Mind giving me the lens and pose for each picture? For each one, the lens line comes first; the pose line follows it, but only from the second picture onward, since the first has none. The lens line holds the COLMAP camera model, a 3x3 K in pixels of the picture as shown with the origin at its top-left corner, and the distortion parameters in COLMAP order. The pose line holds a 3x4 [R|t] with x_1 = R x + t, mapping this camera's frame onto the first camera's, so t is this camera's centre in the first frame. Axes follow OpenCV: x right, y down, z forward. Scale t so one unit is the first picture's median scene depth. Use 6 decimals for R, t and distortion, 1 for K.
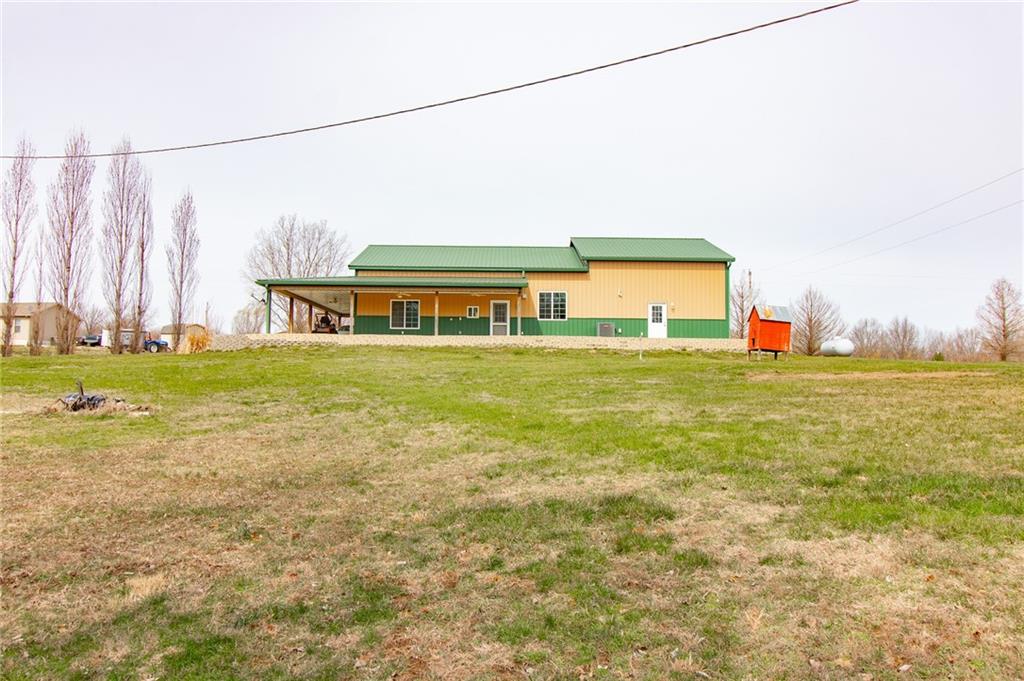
lens RADIAL K [[839.5, 0, 513.7], [0, 839.5, 338.8], [0, 0, 1]] dist [-0.007975, 0.001274]
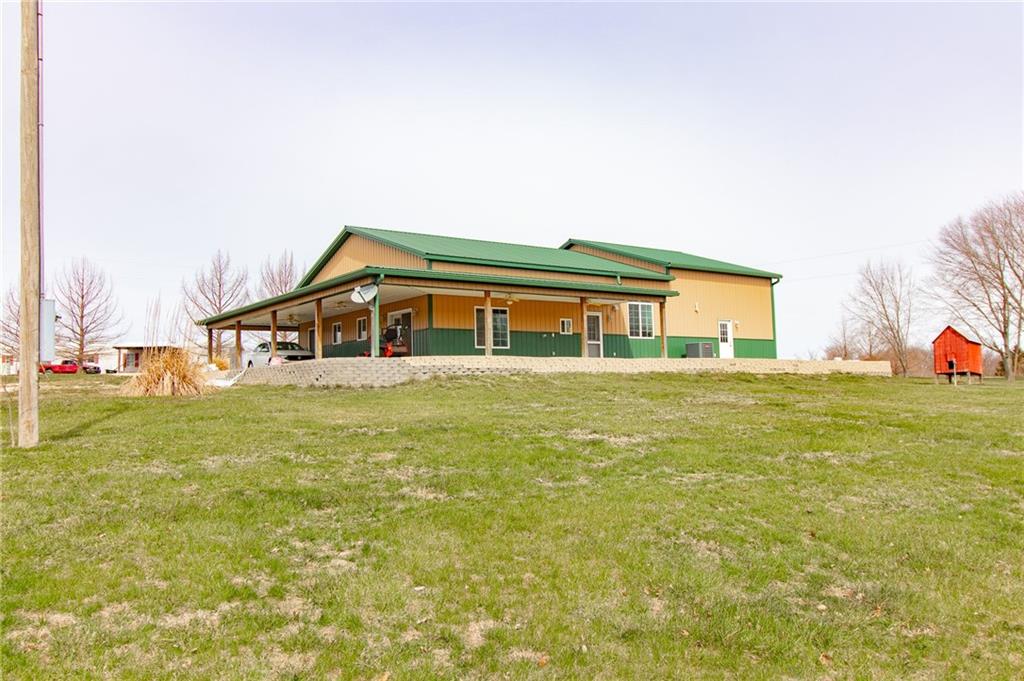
lens RADIAL K [[839.5, 0, 511.2], [0, 839.5, 341.0], [0, 0, 1]] dist [-0.007975, 0.001274]
pose [[0.791984, 0.008414, 0.610484, -0.547518], [0.001989, 0.999864, -0.016360, -0.006494], [-0.610539, 0.014171, 0.791860, 0.434585]]
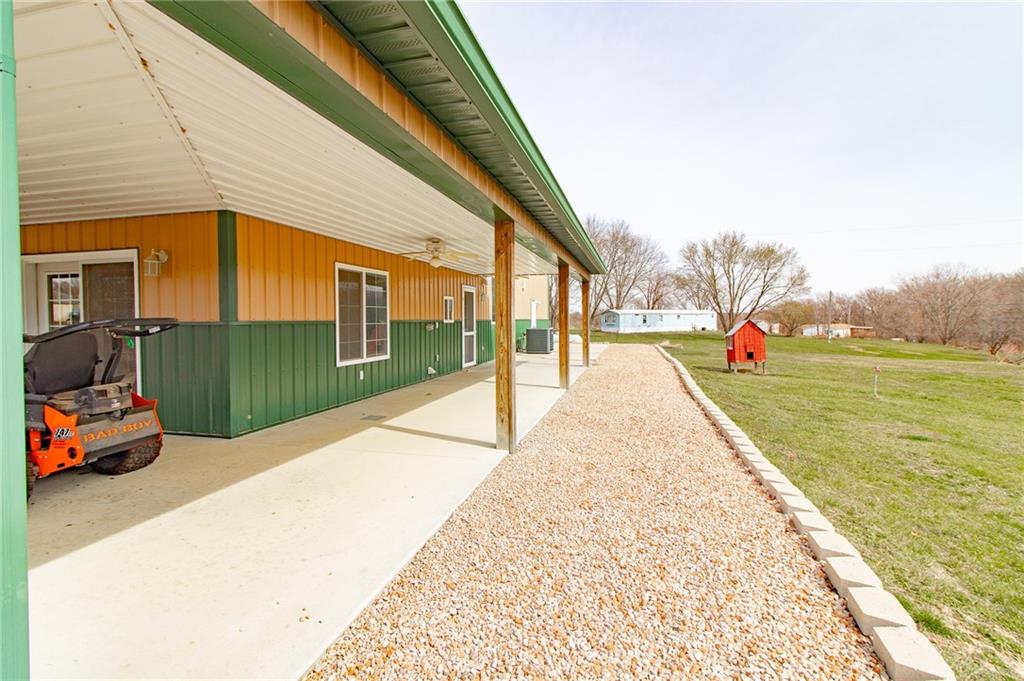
lens RADIAL K [[471.6, 0, 513.5], [0, 471.6, 323.4], [0, 0, 1]] dist [0.002388, 0.001169]
pose [[0.228464, -0.021529, 0.973314, -0.287553], [-0.001470, 0.999747, 0.022459, -0.030292], [-0.973551, -0.006562, 0.228375, 0.908984]]
